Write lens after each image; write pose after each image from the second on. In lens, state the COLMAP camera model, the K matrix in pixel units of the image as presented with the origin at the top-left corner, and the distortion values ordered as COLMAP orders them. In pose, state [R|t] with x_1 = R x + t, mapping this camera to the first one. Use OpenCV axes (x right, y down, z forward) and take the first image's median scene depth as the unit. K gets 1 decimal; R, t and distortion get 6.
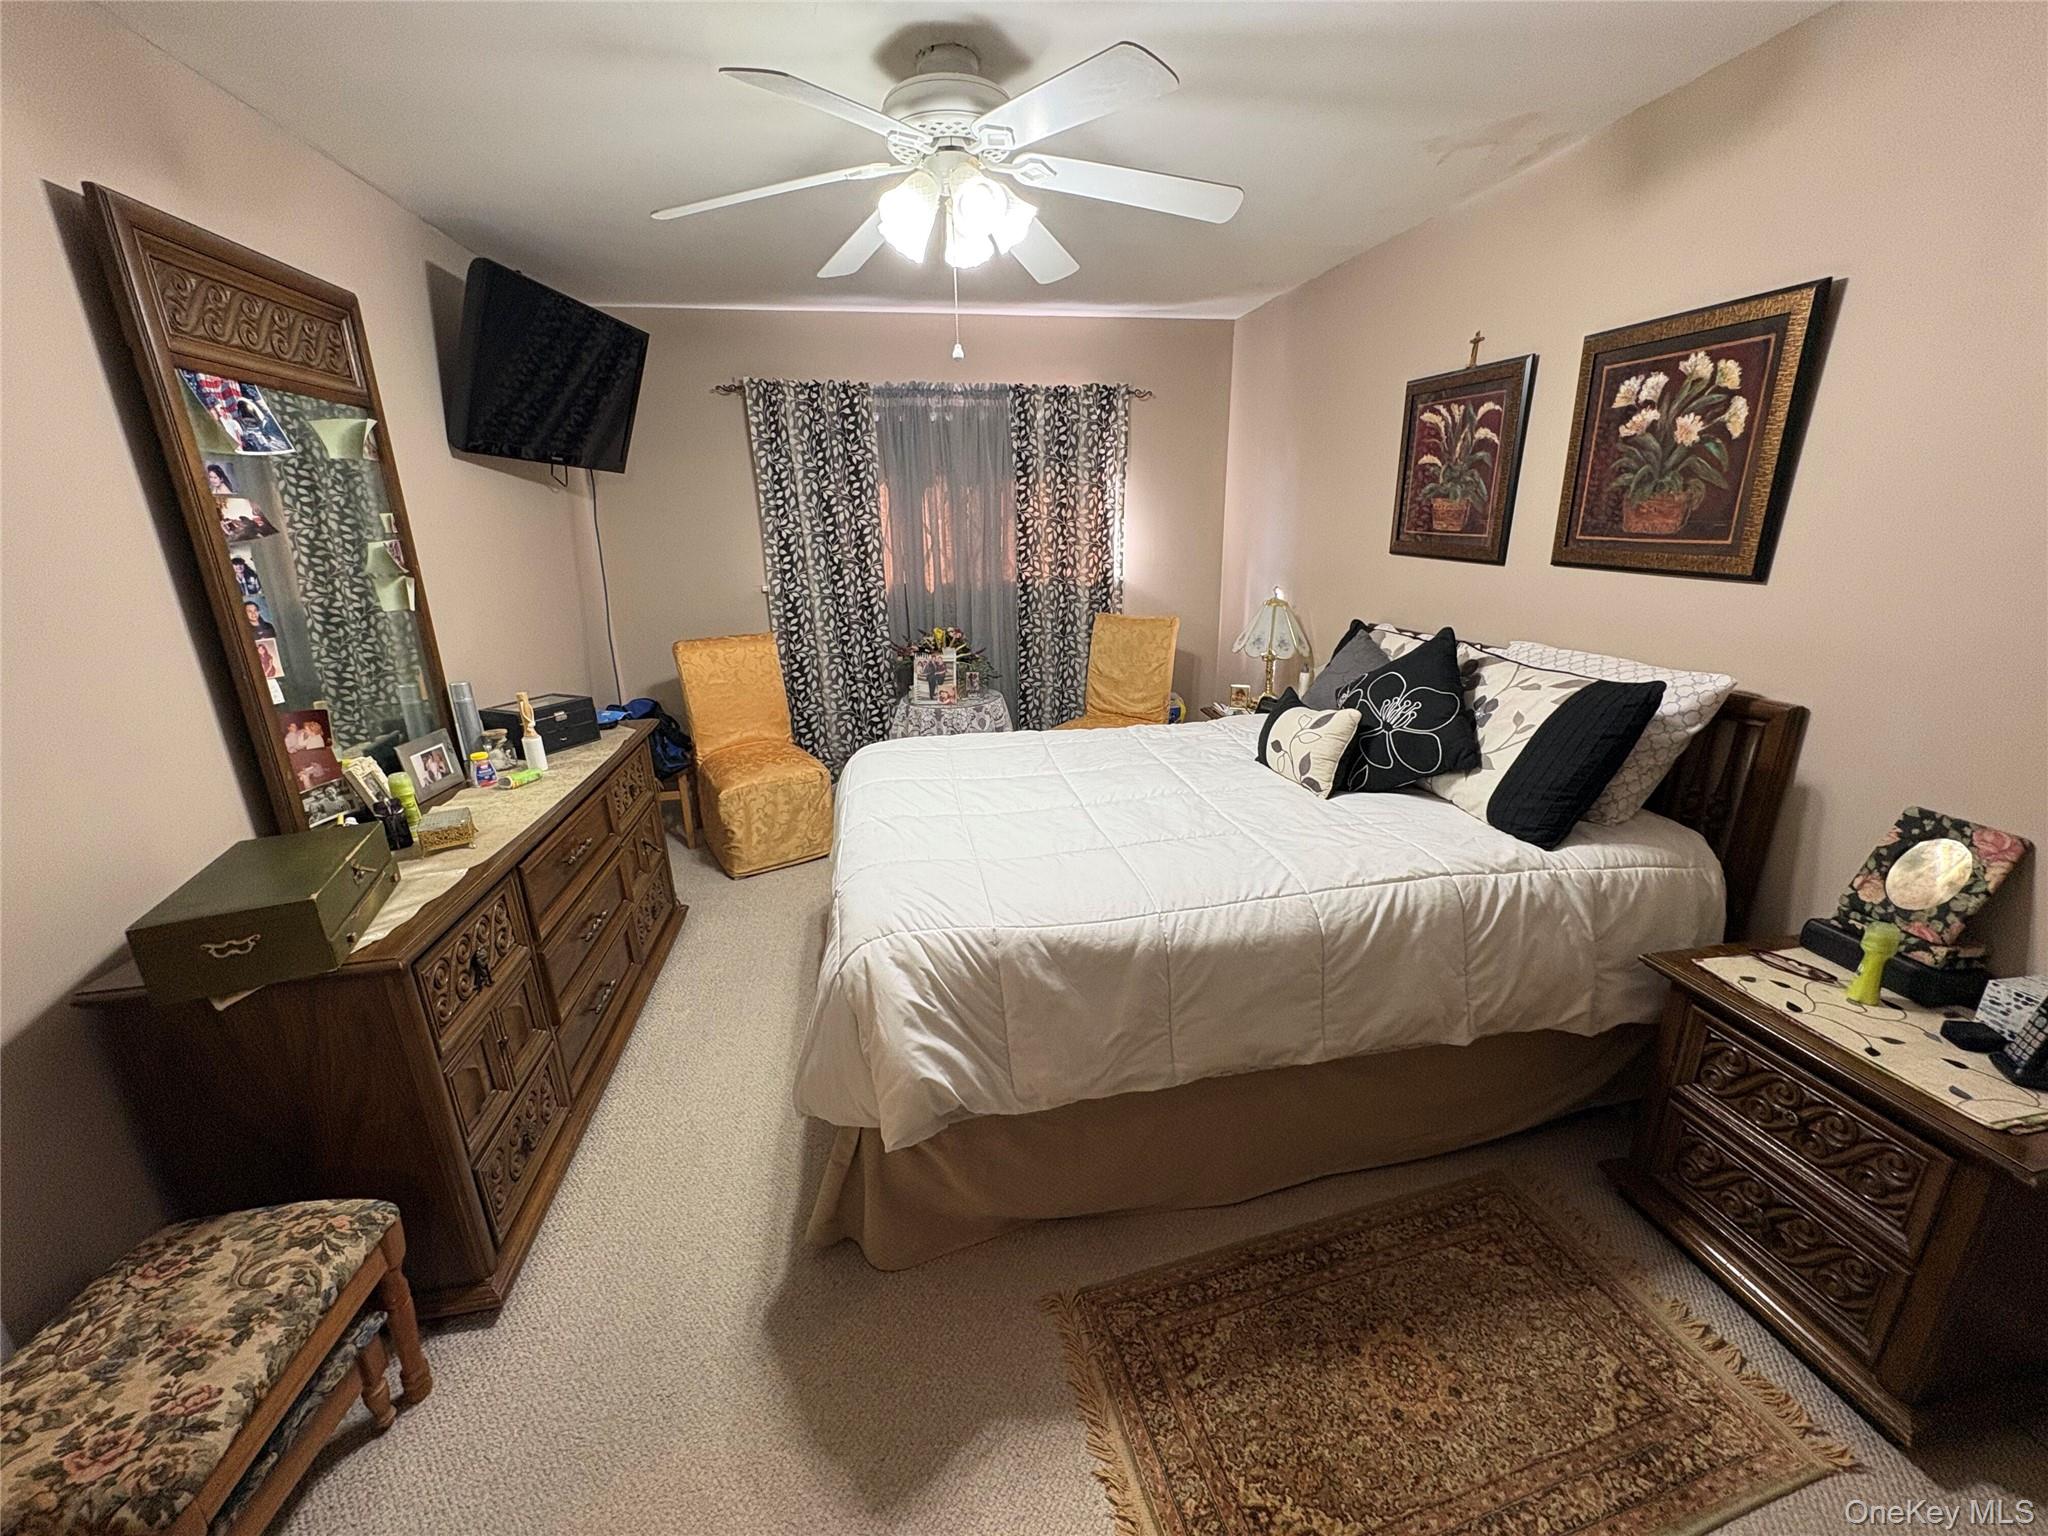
lens RADIAL K [[822.5, 0, 1020.4], [0, 822.5, 767.8], [0, 0, 1]] dist [-0.000644, -0.000070]
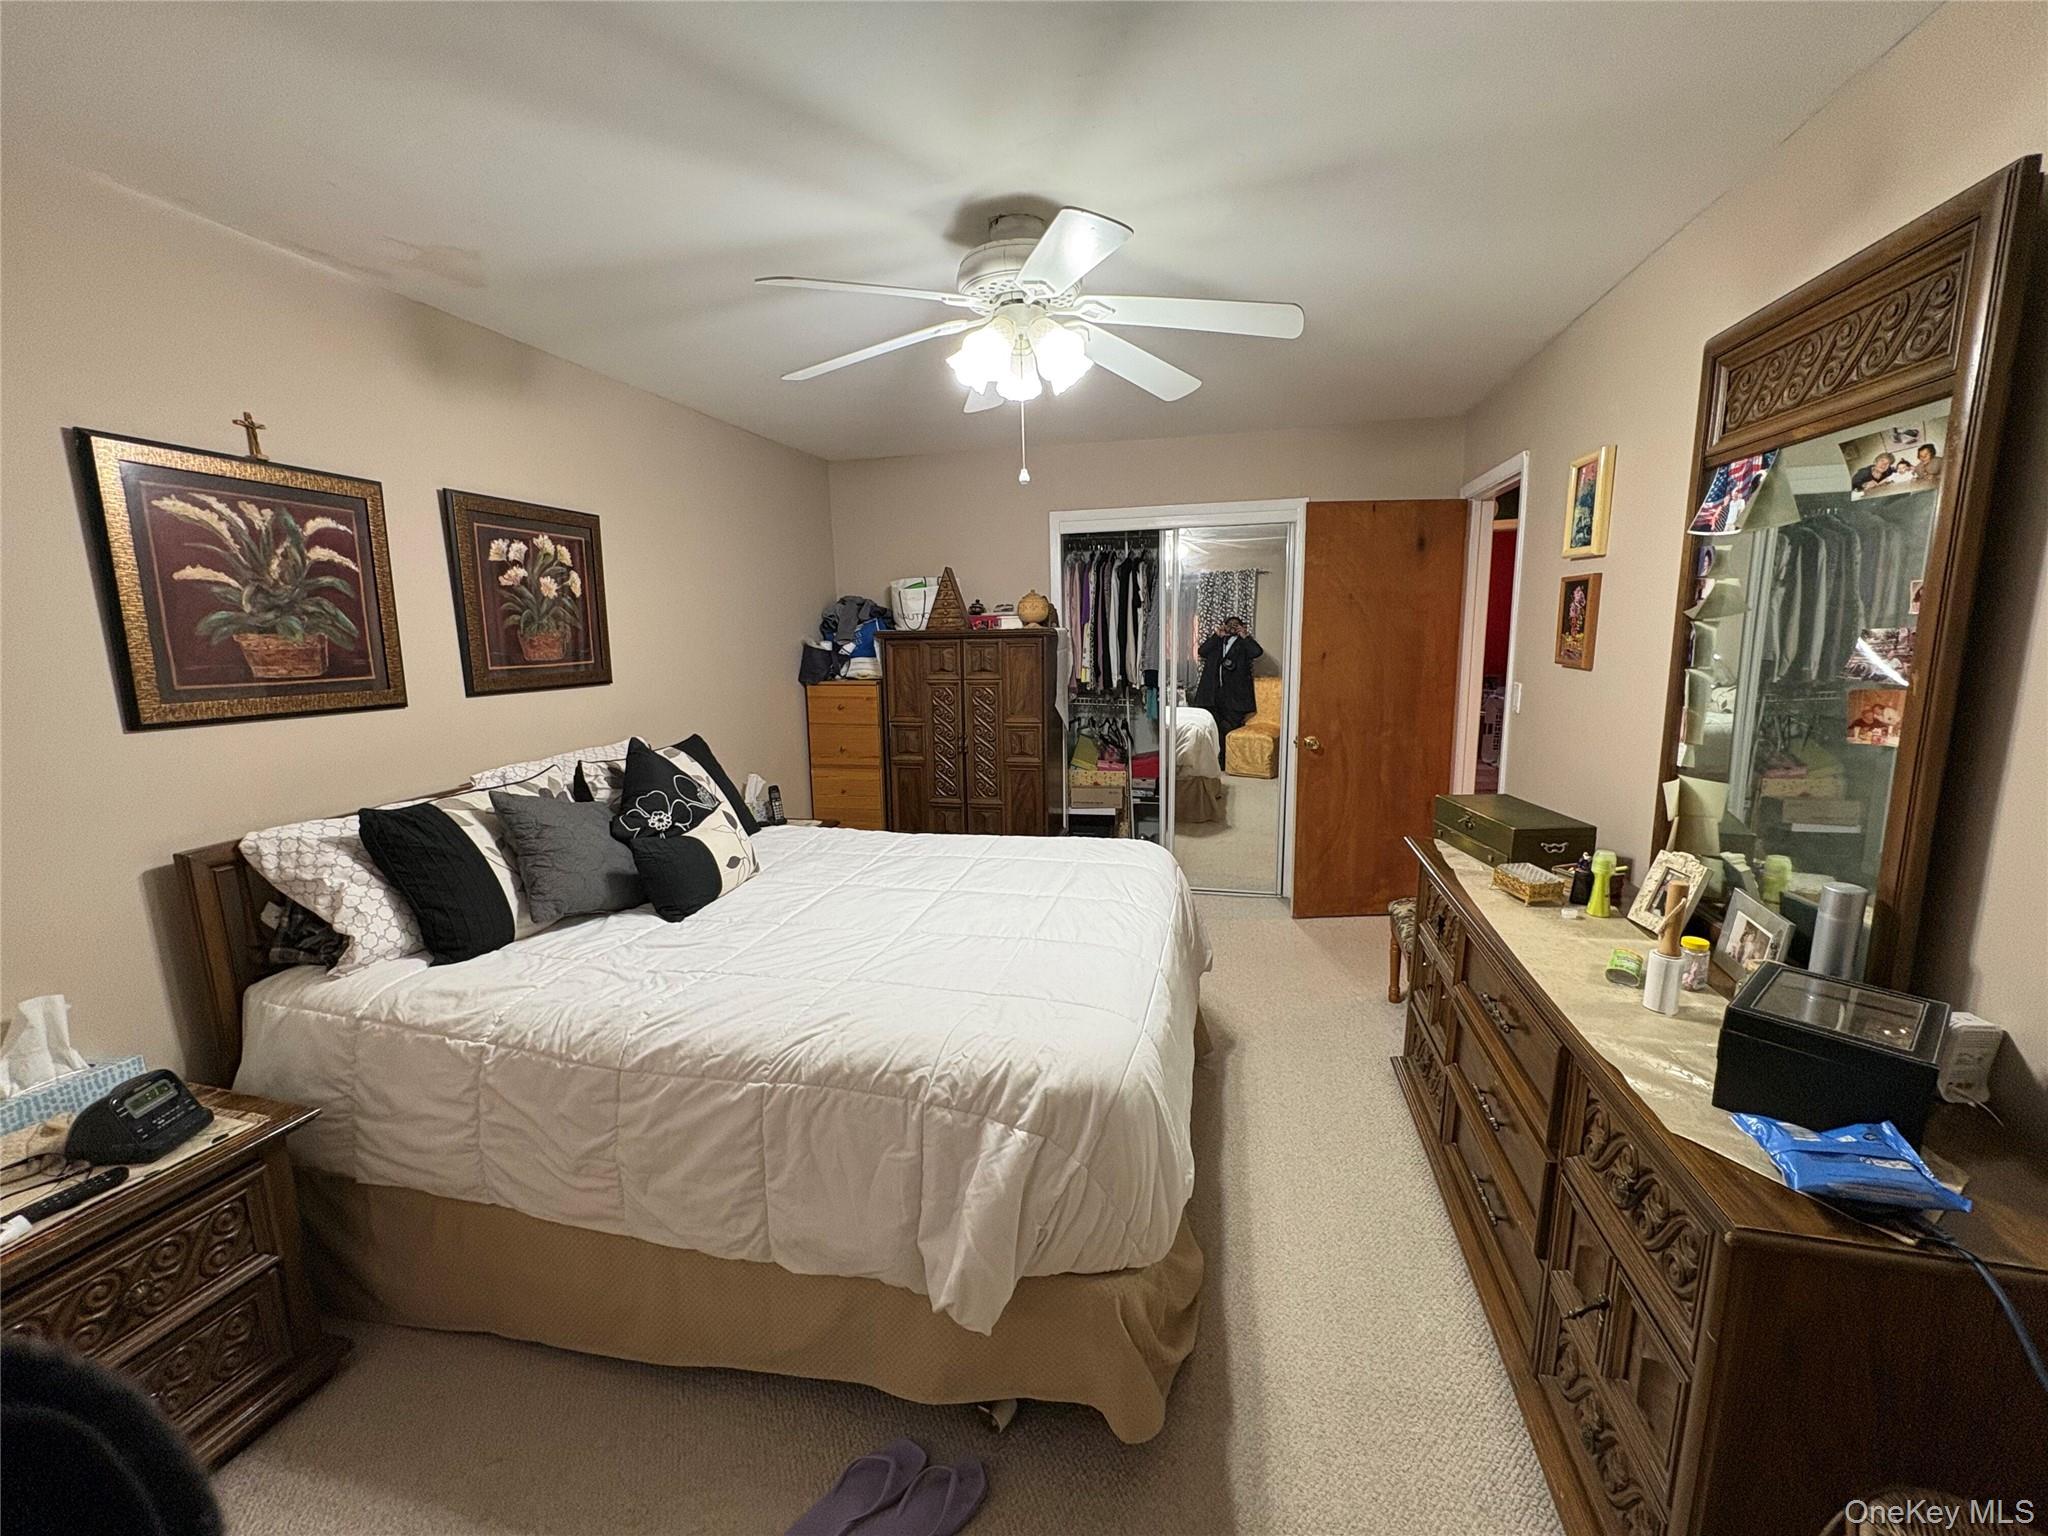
lens RADIAL K [[822.5, 0, 1019.5], [0, 822.5, 761.9], [0, 0, 1]] dist [-0.000644, -0.000070]
pose [[-0.914696, -0.027003, 0.403239, -0.444292], [0.157322, 0.895272, 0.416818, -0.545747], [-0.372264, 0.444700, -0.814654, 1.786661]]
